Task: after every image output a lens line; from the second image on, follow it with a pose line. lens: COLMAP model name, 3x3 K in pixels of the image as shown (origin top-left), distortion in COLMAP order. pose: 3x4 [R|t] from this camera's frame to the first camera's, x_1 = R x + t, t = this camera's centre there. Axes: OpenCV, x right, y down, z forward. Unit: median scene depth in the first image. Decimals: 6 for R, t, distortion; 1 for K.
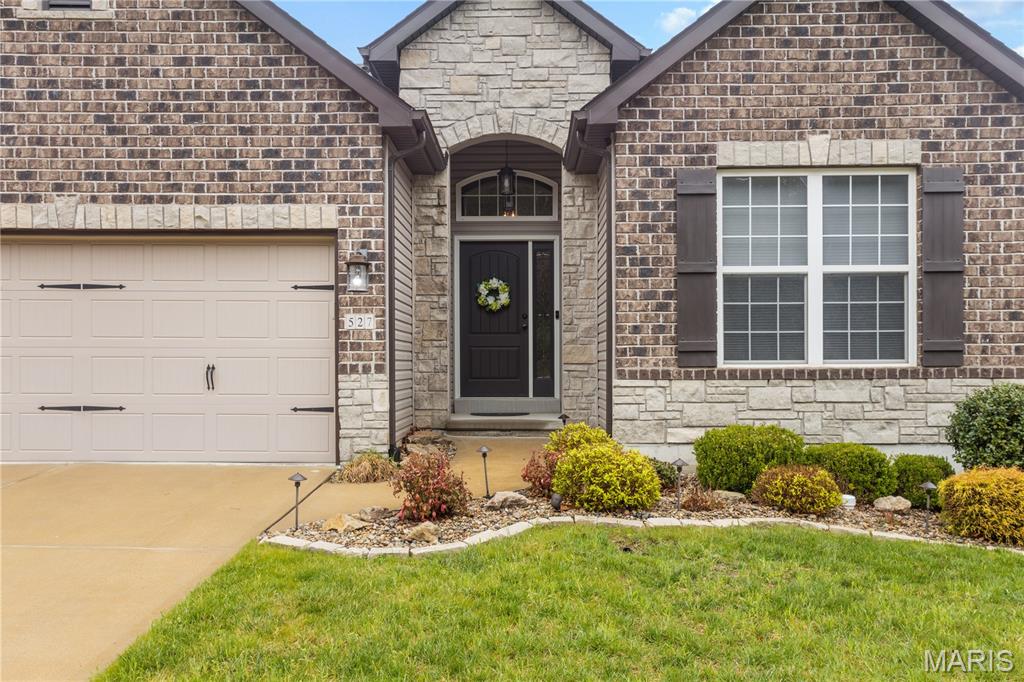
lens RADIAL K [[1349.9, 0, 510.8], [0, 1349.9, 335.3], [0, 0, 1]] dist [0.025975, 0.000000]
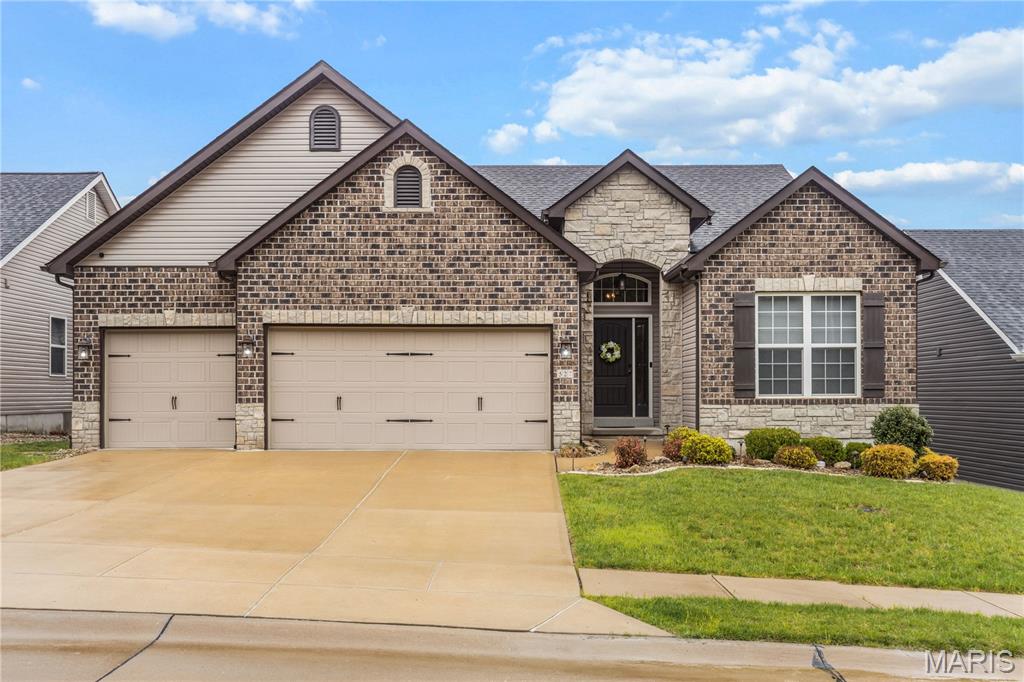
lens RADIAL K [[1648.4, 0, 512.1], [0, 1648.4, 349.0], [0, 0, 1]] dist [-0.043047, 0.000000]
pose [[0.999807, -0.000131, 0.019654, -0.229544], [0.000242, 0.999984, -0.005629, -0.031427], [-0.019653, 0.005633, 0.999791, -1.277026]]
